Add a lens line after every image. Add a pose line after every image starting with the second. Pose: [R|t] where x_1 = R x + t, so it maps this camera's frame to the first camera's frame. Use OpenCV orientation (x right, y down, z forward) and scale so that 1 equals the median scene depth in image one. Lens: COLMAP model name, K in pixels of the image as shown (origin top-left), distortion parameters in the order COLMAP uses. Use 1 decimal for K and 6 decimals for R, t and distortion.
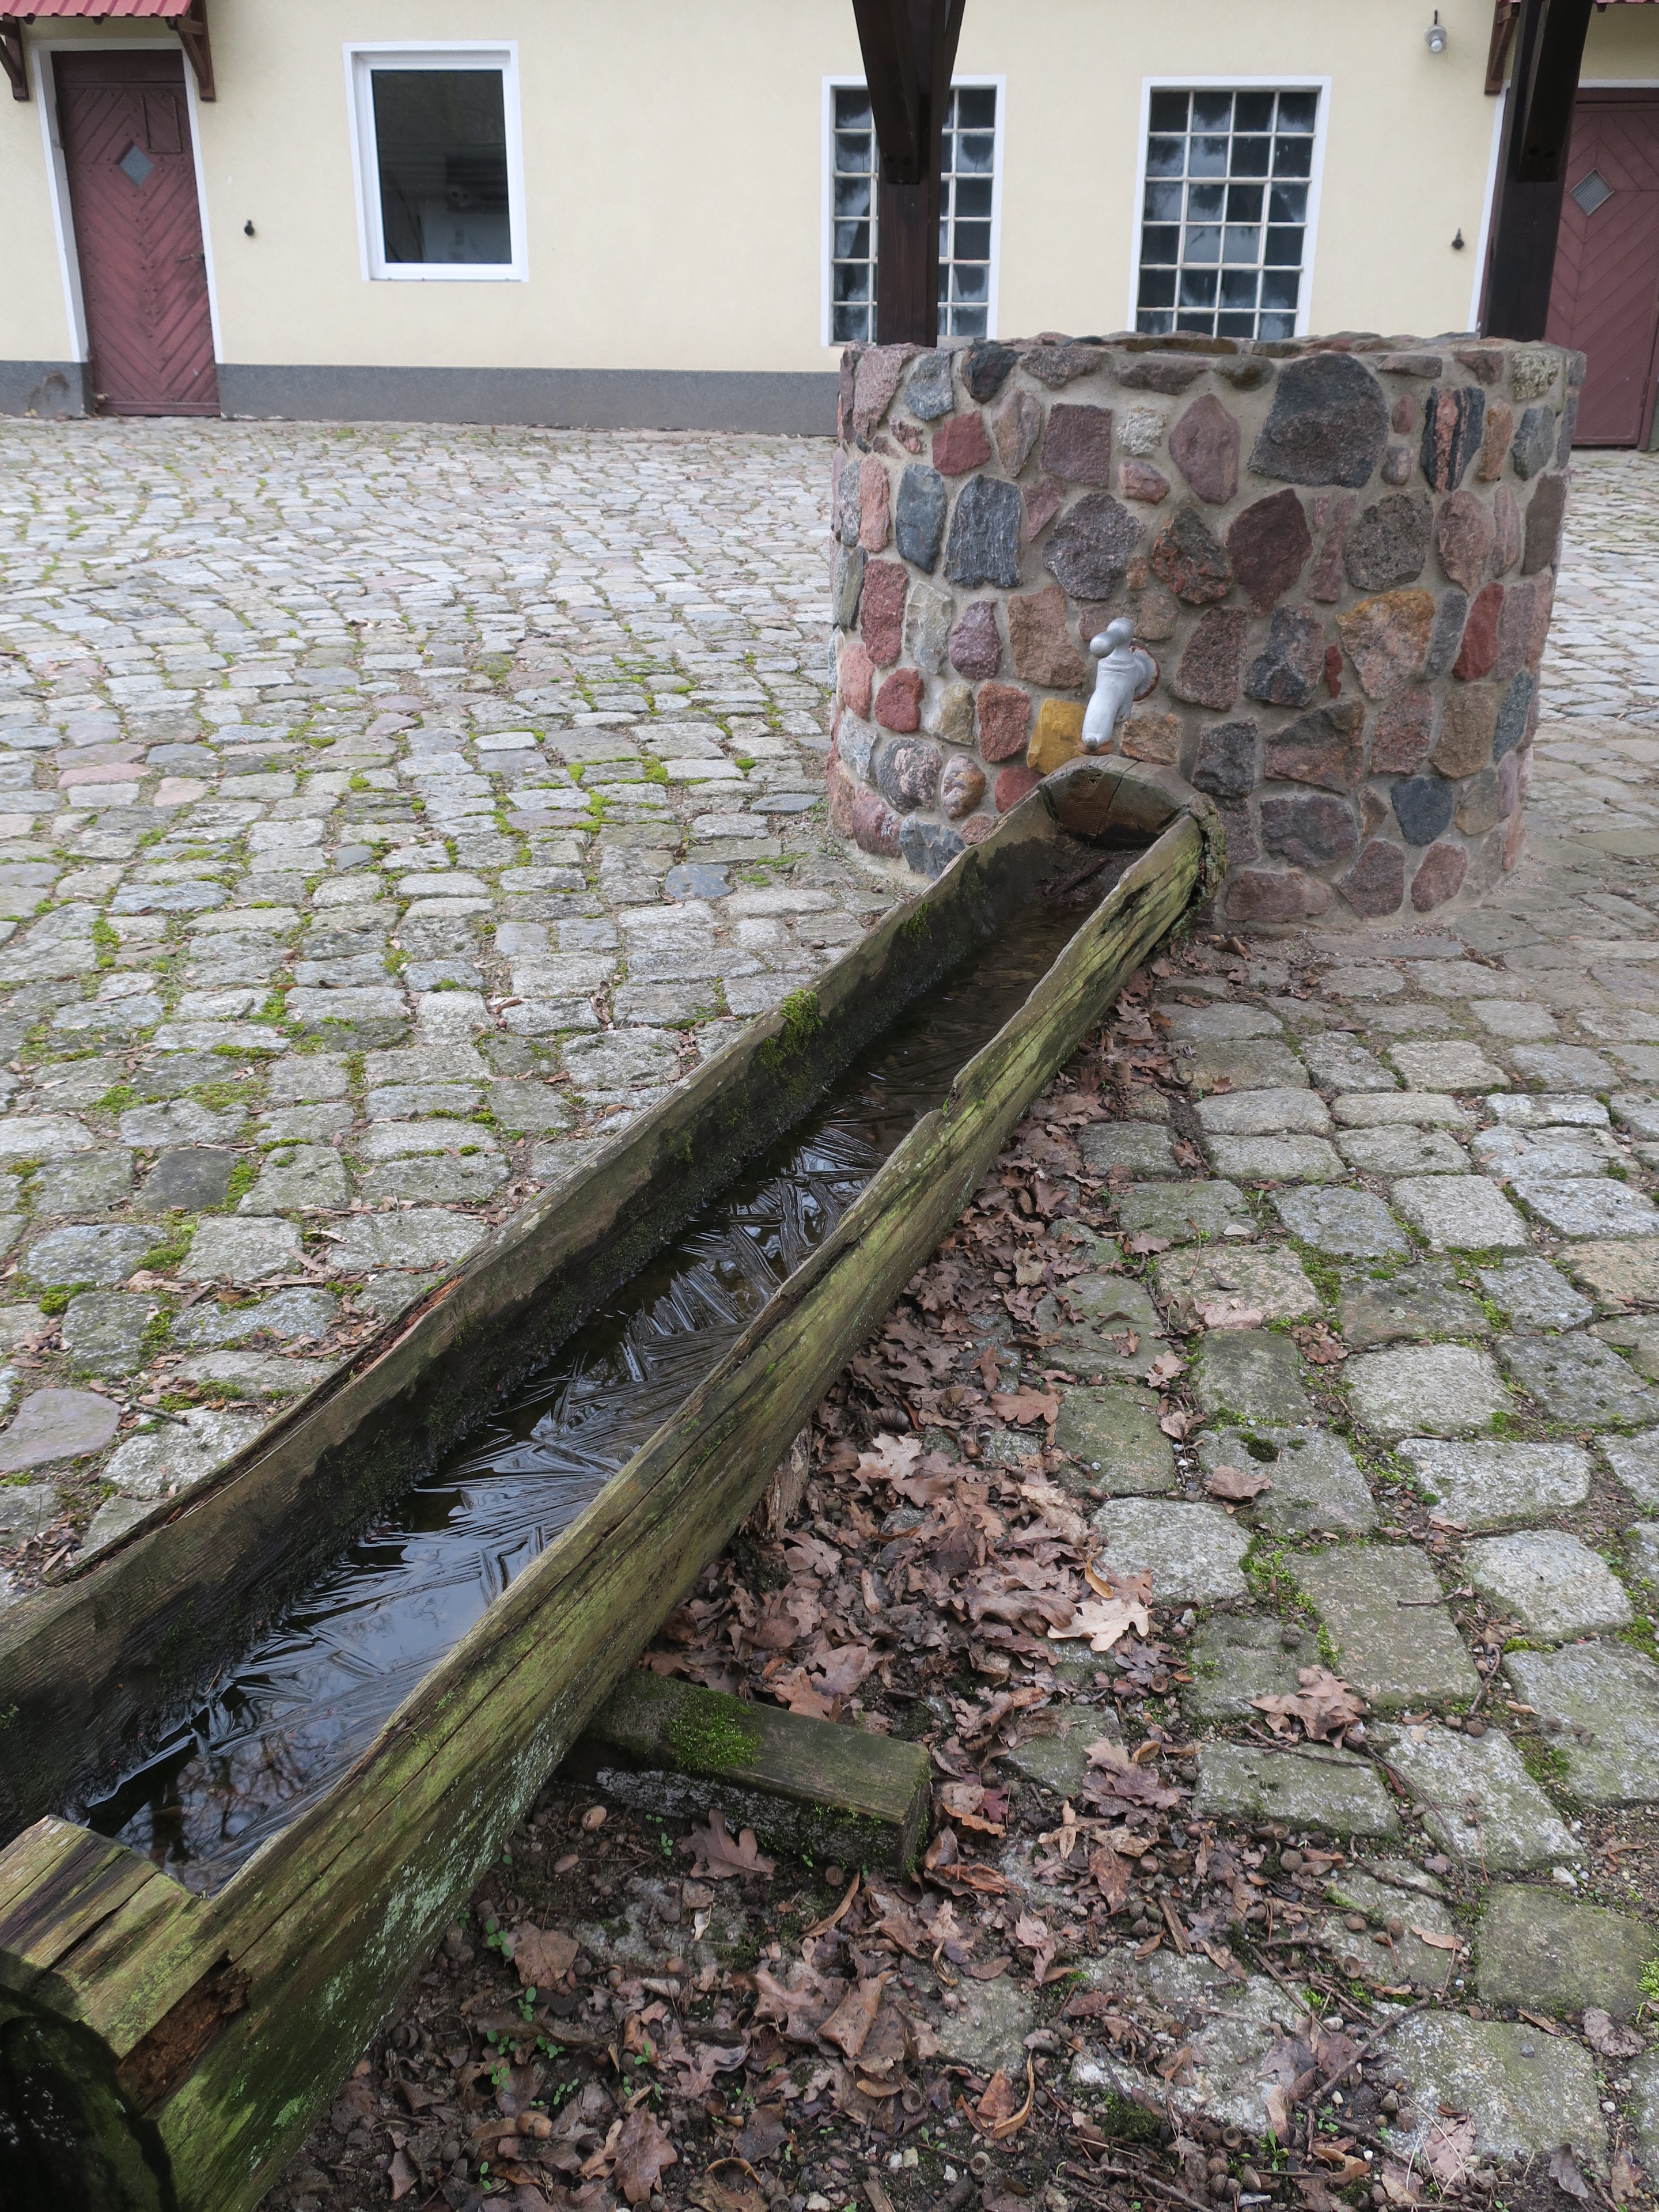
lens RADIAL K [[1912.7, 0, 826.8], [0, 1912.7, 1145.9], [0, 0, 1]] dist [-0.001540, 0.013343]
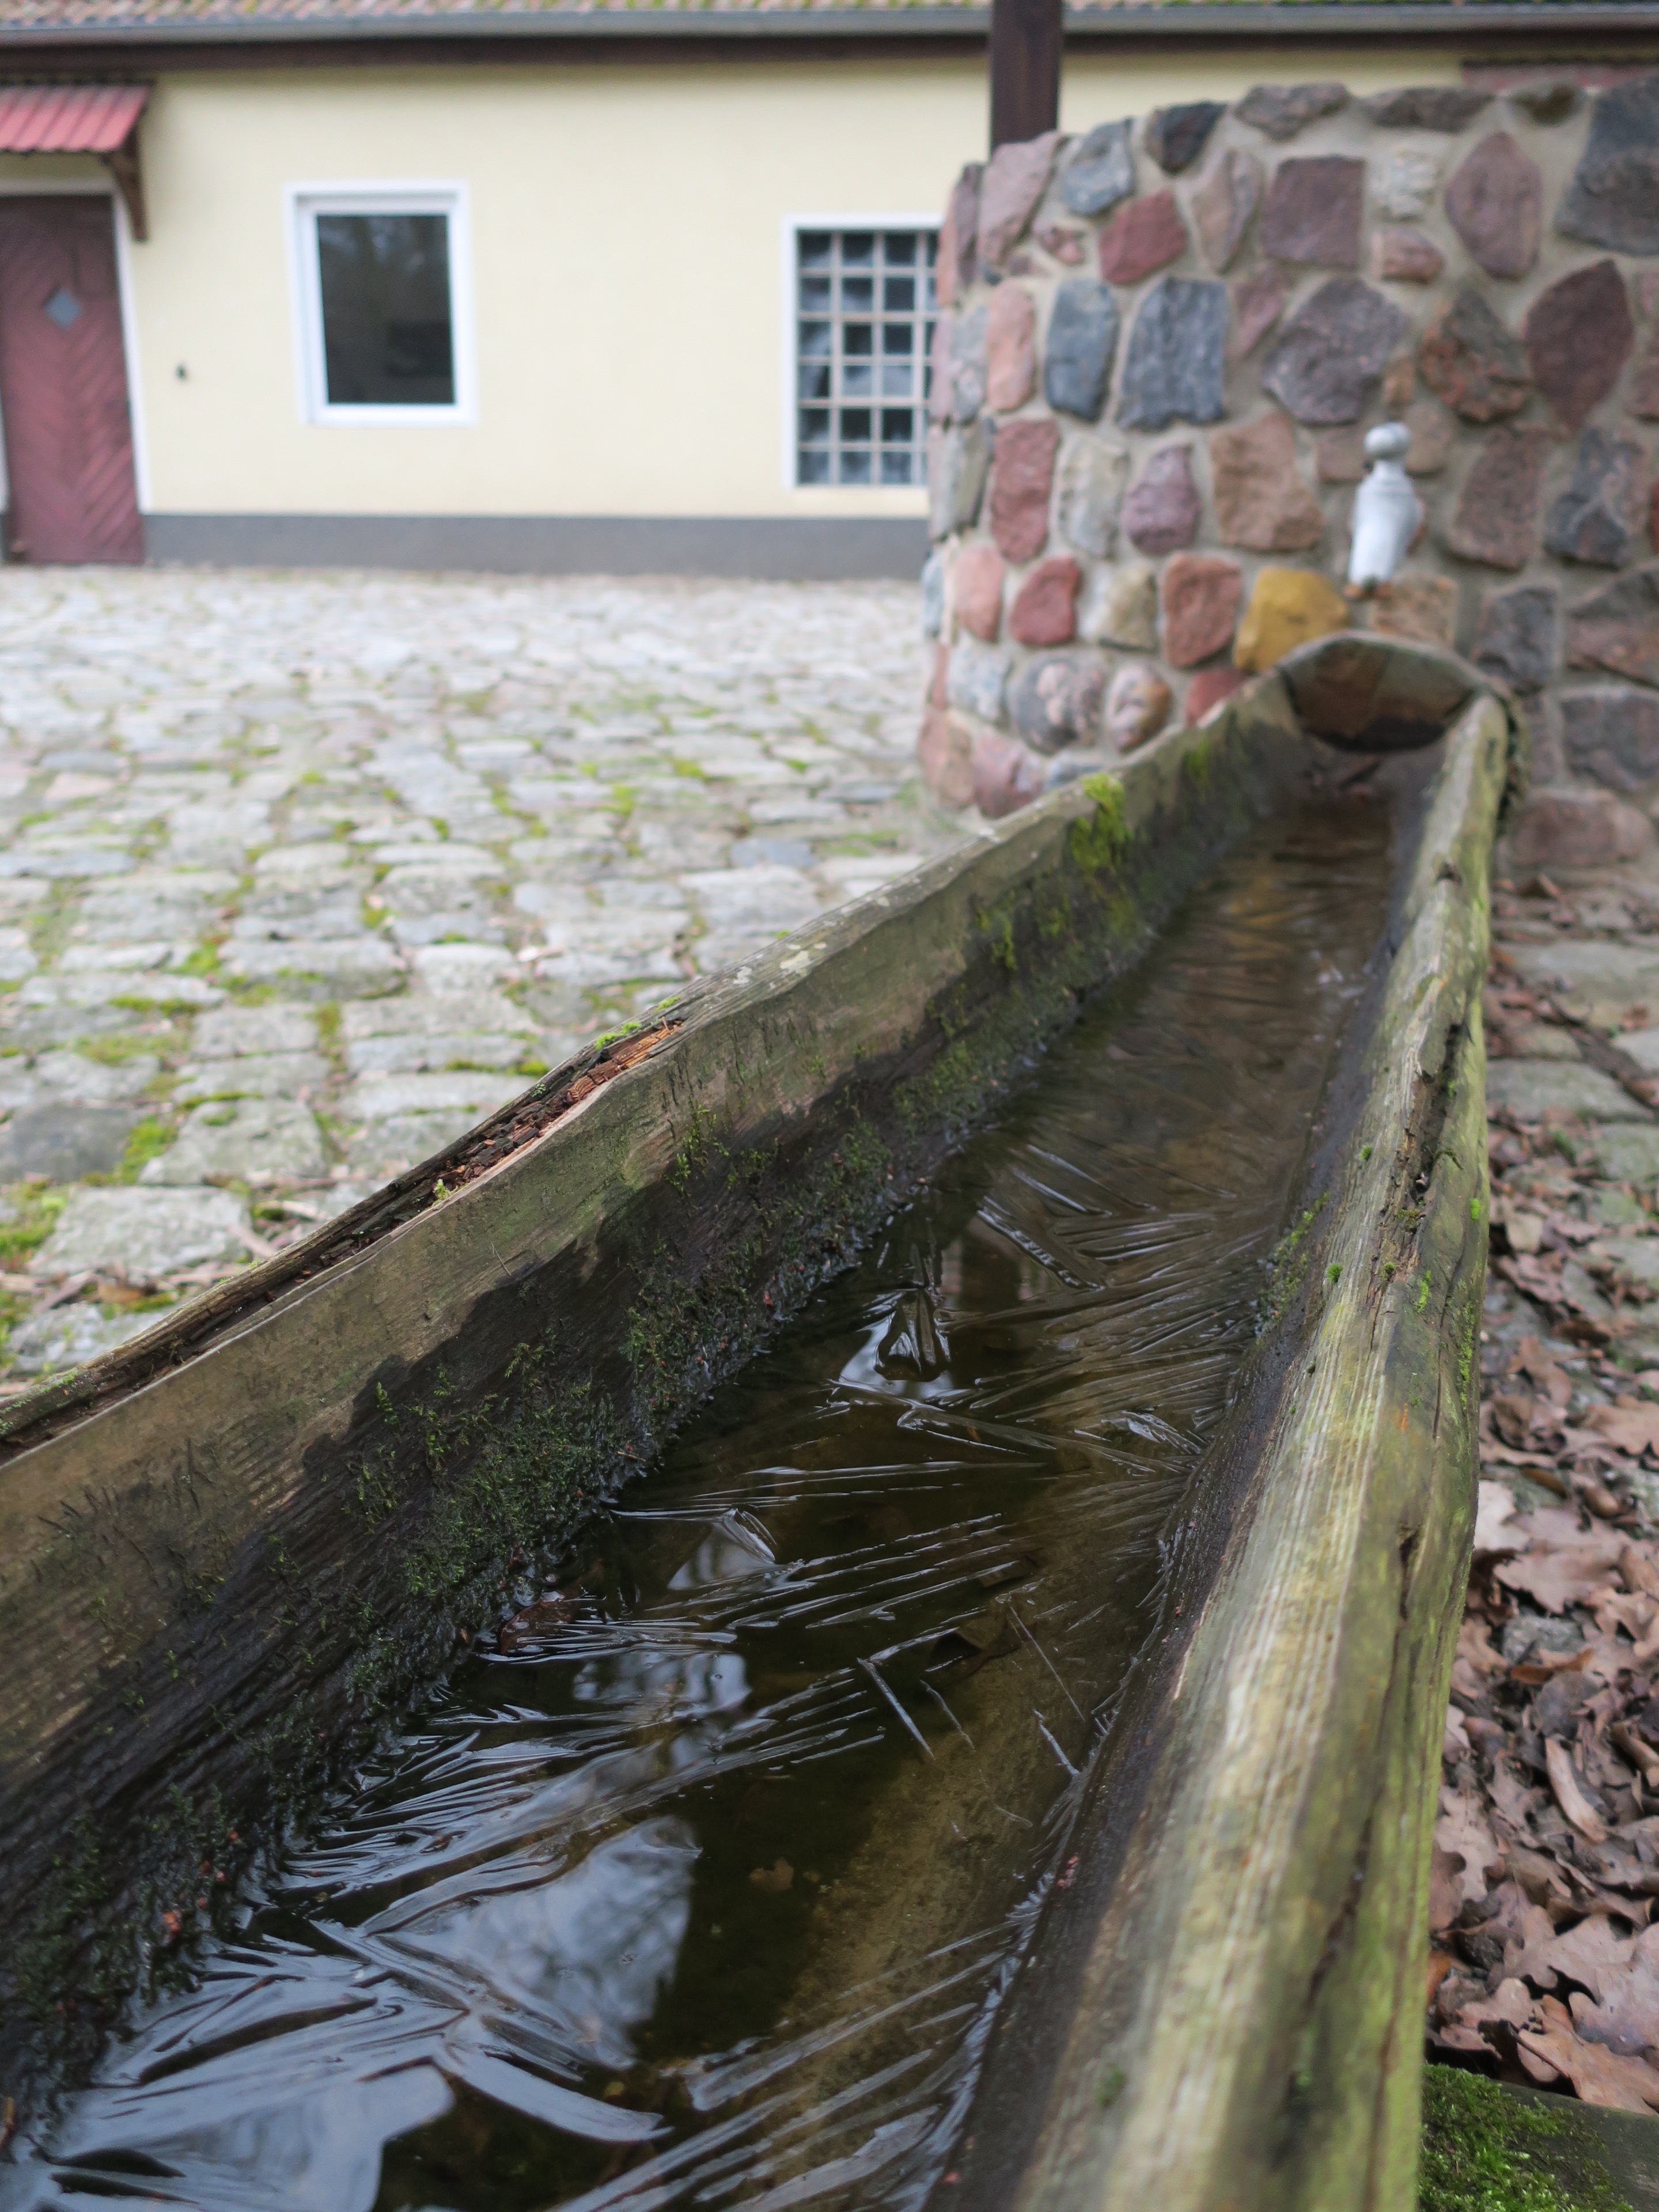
lens RADIAL K [[1912.7, 0, 826.8], [0, 1912.7, 1145.9], [0, 0, 1]] dist [-0.001540, 0.013343]
pose [[0.999009, -0.014520, 0.042066, -0.089025], [0.019424, 0.992748, -0.118638, 0.072730], [-0.040039, 0.119337, 0.992046, 0.297888]]
